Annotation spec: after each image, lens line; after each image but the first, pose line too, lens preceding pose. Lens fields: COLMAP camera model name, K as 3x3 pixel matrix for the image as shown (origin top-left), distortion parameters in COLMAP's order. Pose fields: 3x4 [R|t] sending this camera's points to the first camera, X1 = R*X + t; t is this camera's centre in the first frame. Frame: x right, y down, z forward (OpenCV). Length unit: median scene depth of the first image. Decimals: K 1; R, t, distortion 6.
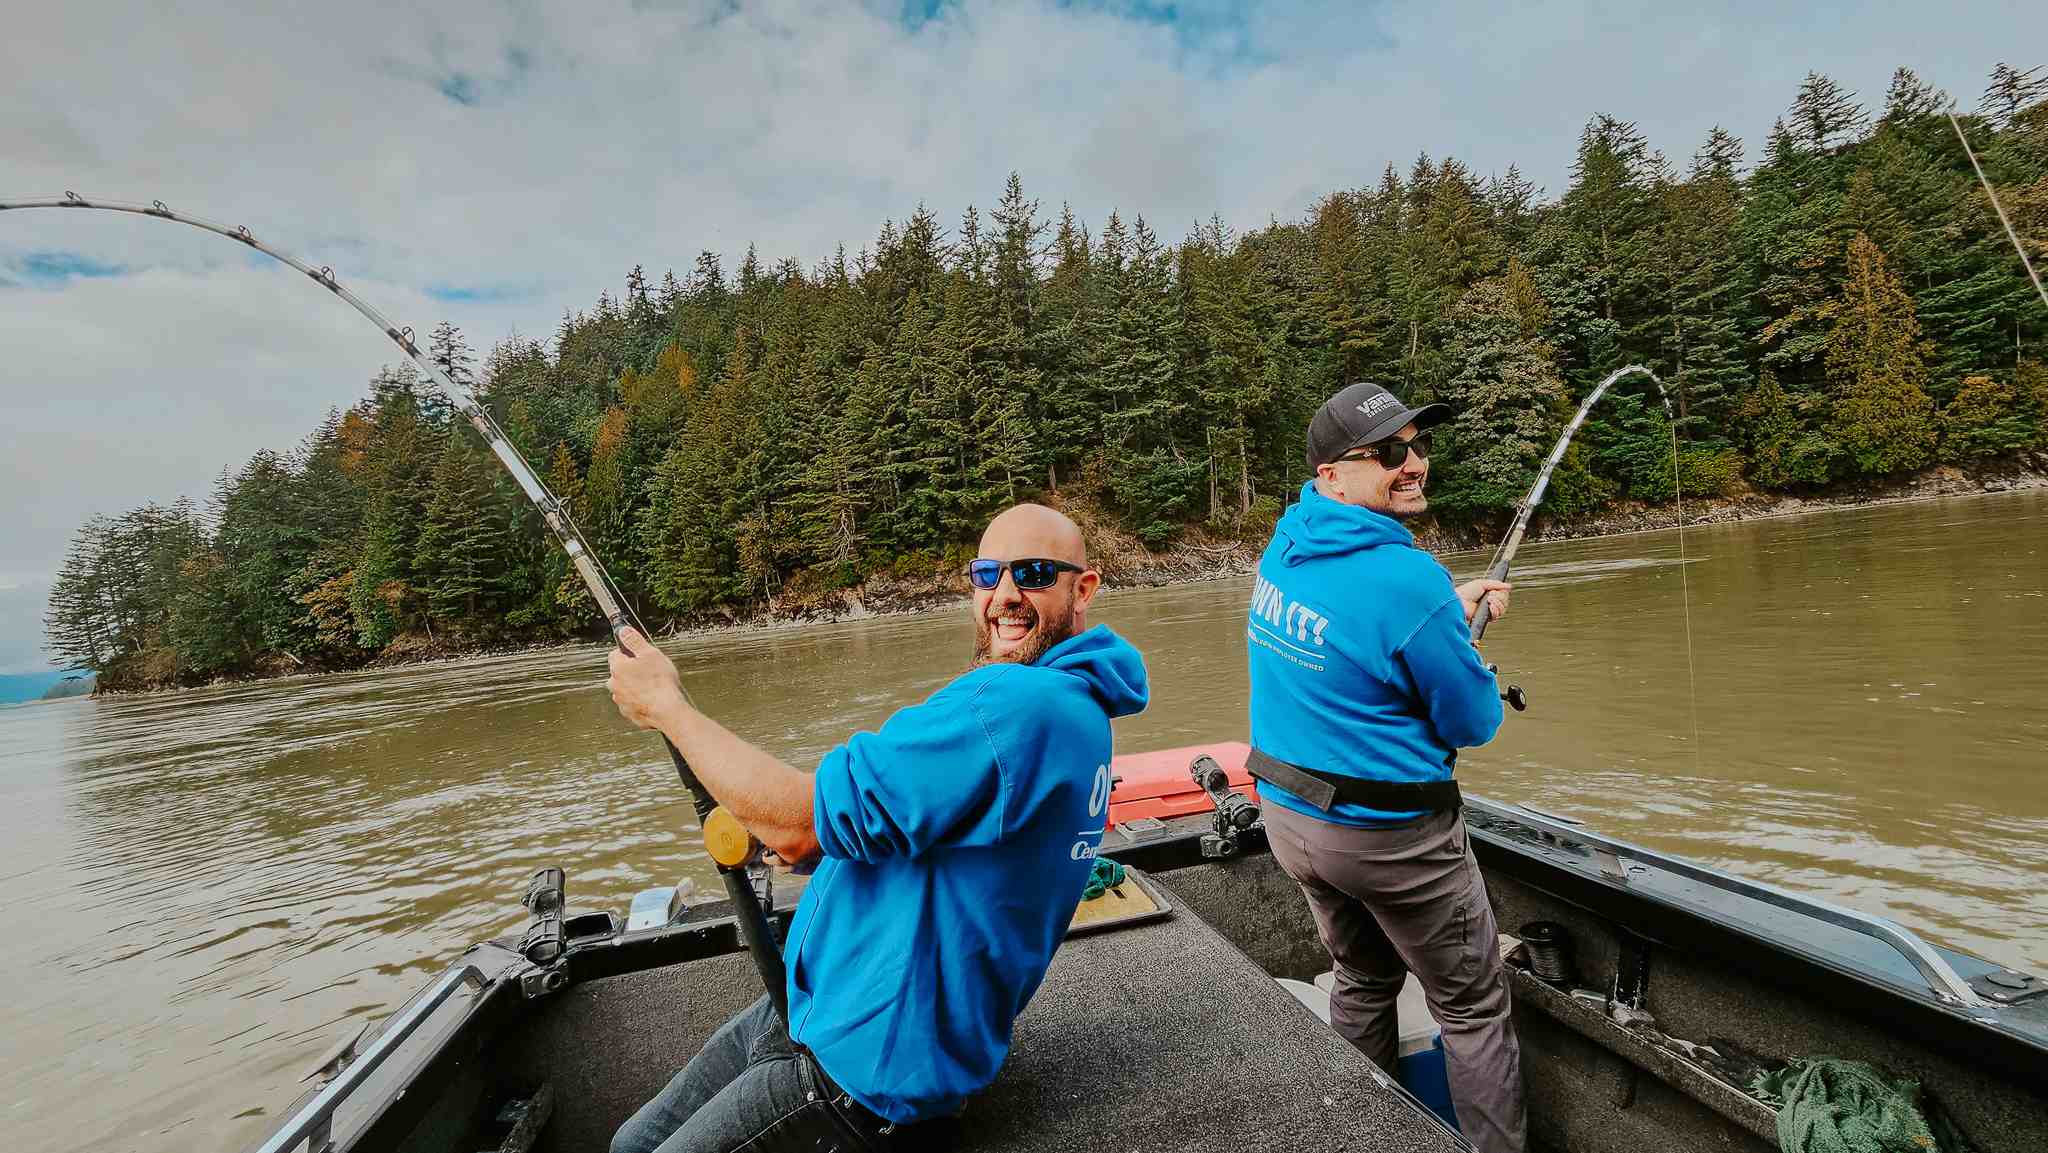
lens RADIAL K [[821.6, 0, 1032.2], [0, 821.6, 598.0], [0, 0, 1]] dist [-0.002834, 0.001956]
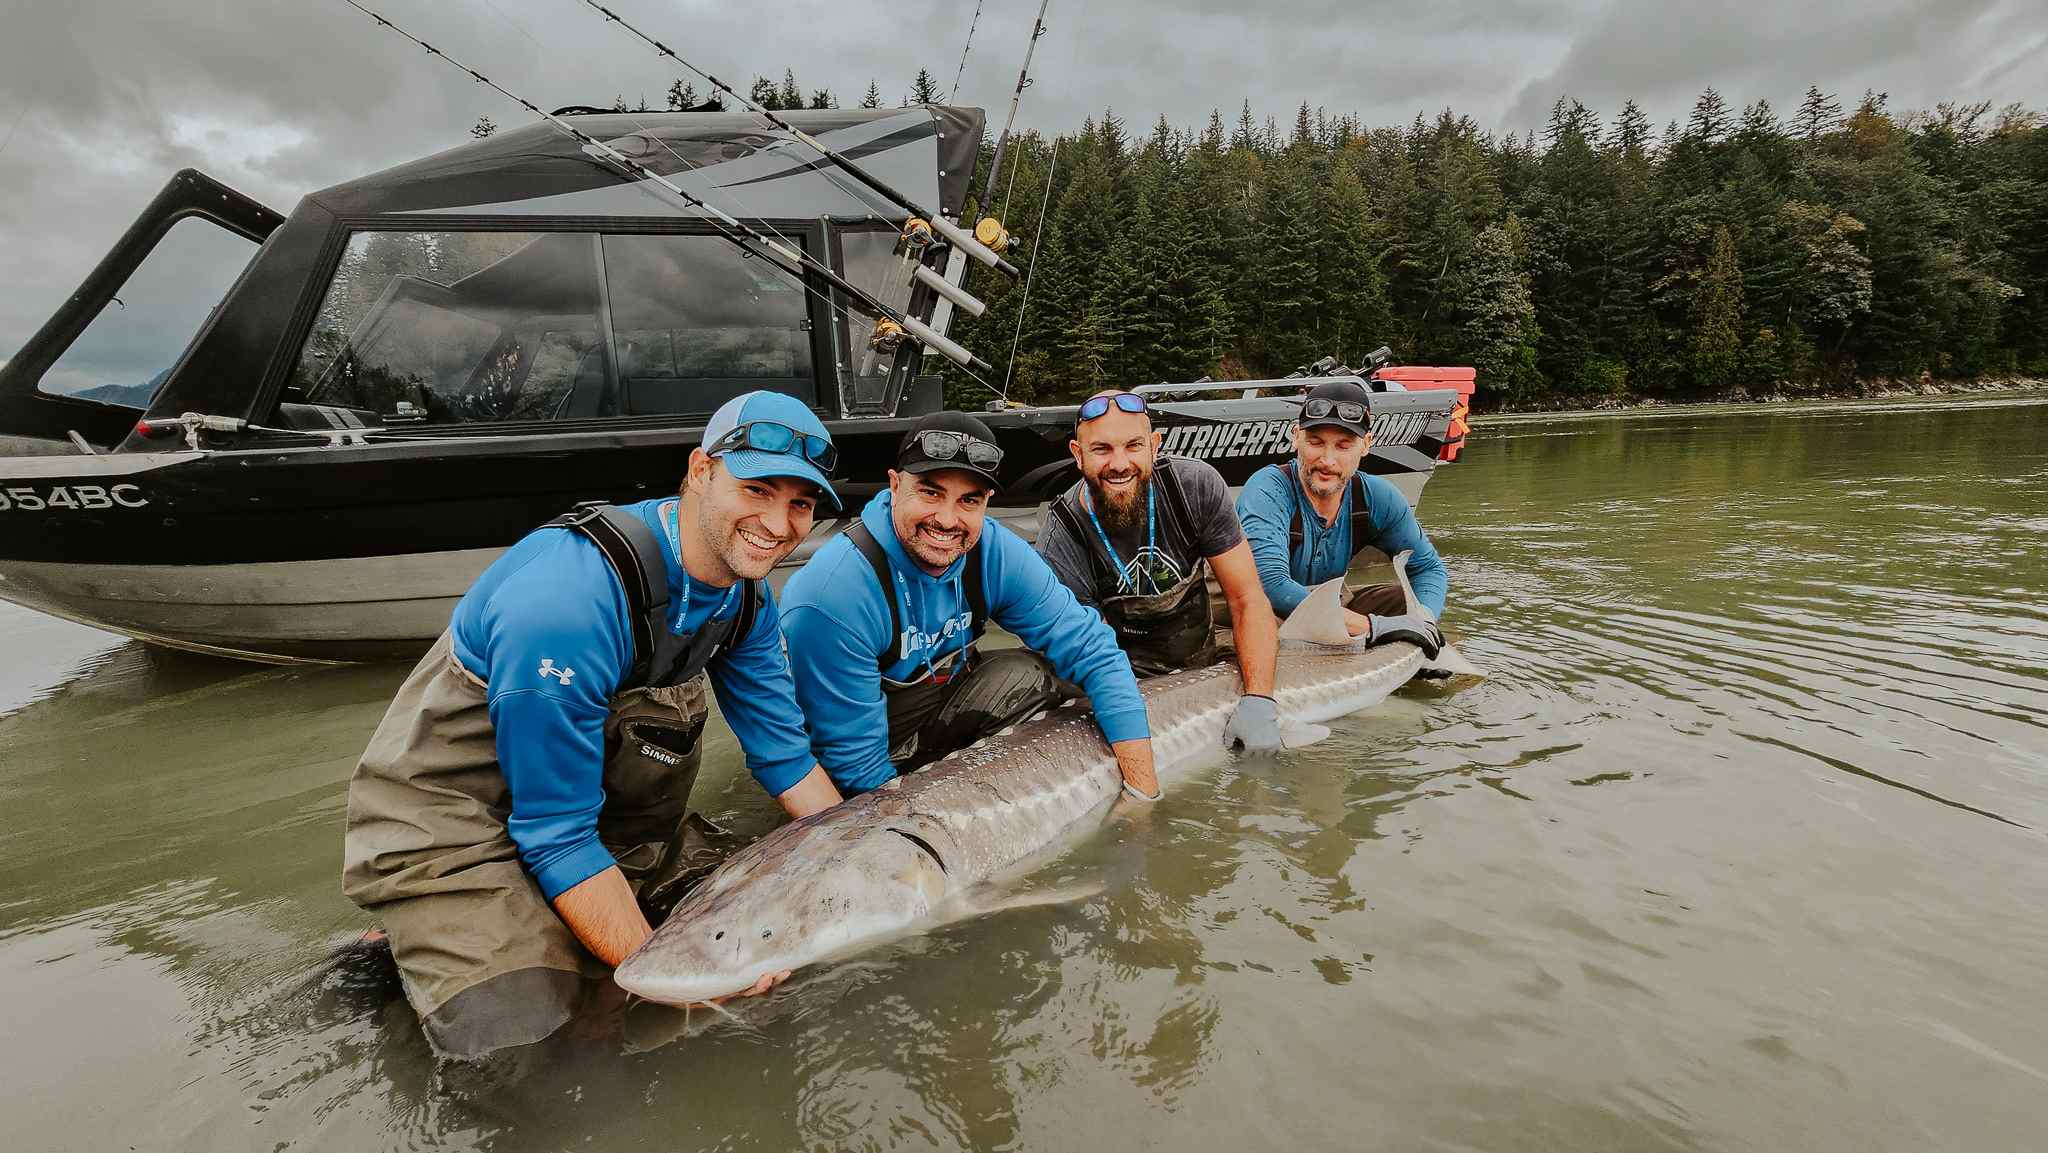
lens RADIAL K [[821.6, 0, 1030.3], [0, 821.6, 580.6], [0, 0, 1]] dist [-0.002834, 0.001956]
pose [[0.984197, 0.039282, 0.172662, -0.485170], [-0.066453, 0.985751, 0.154527, 0.057501], [-0.164132, -0.163559, 0.972784, -0.372735]]
